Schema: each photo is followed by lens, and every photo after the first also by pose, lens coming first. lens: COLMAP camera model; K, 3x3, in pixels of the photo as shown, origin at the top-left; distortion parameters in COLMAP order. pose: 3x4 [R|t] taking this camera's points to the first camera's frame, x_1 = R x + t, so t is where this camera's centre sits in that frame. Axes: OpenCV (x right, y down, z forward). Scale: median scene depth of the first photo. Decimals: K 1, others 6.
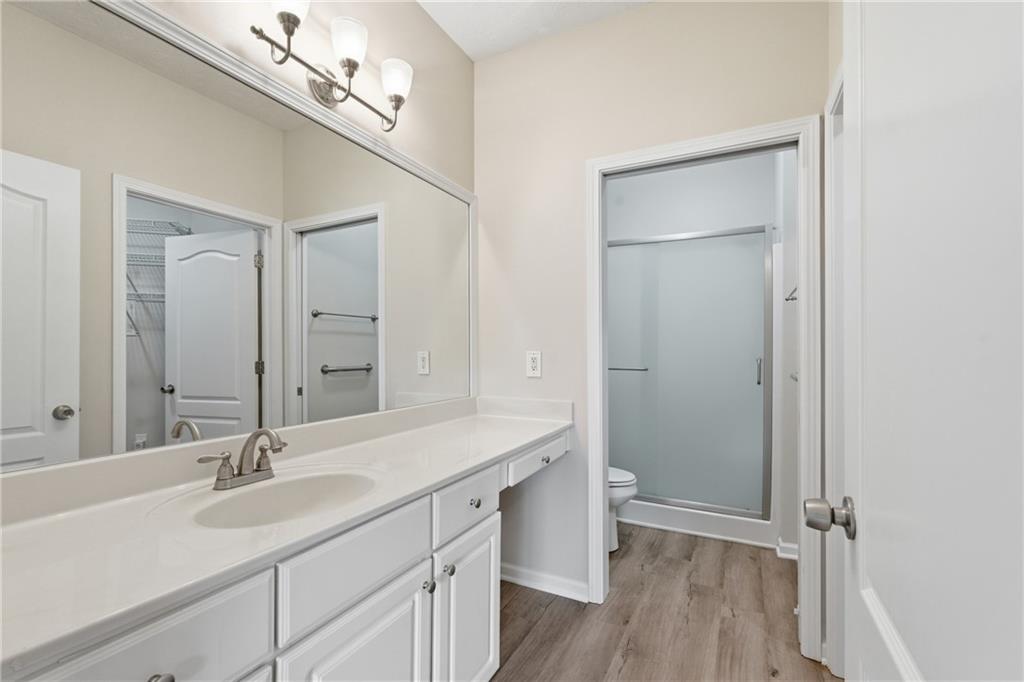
lens RADIAL K [[449.1, 0, 514.3], [0, 449.1, 346.7], [0, 0, 1]] dist [-0.000140, 0.000217]
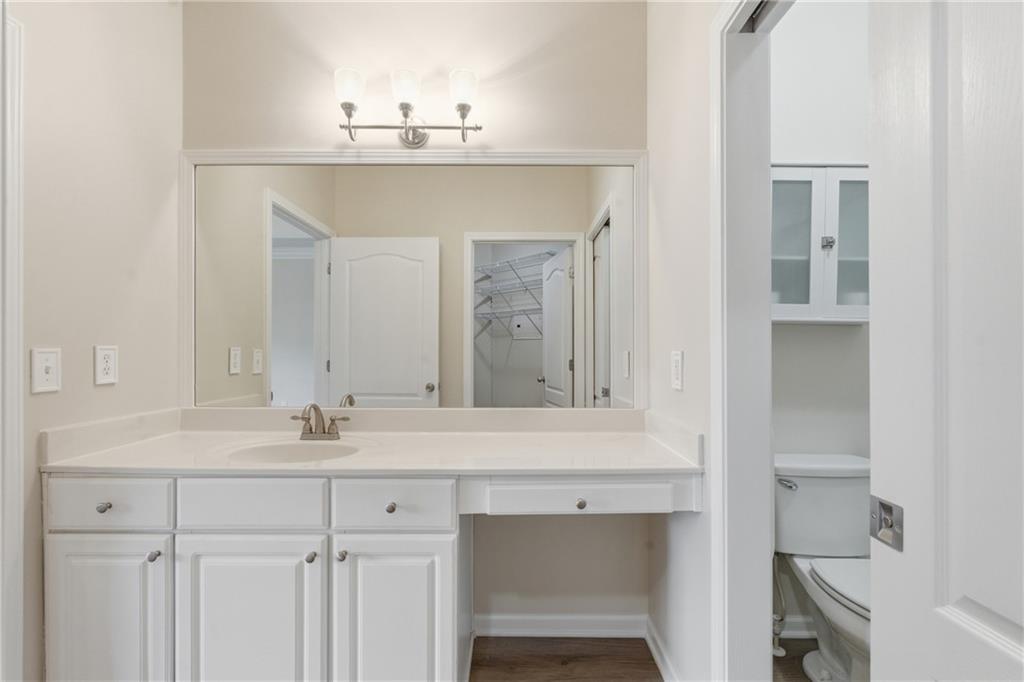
lens RADIAL K [[449.1, 0, 513.6], [0, 449.1, 347.4], [0, 0, 1]] dist [-0.000140, 0.000217]
pose [[0.452774, -0.004245, -0.891615, 0.625651], [0.008252, 0.999966, -0.000570, 0.002964], [0.891587, -0.007100, 0.452794, 0.554095]]
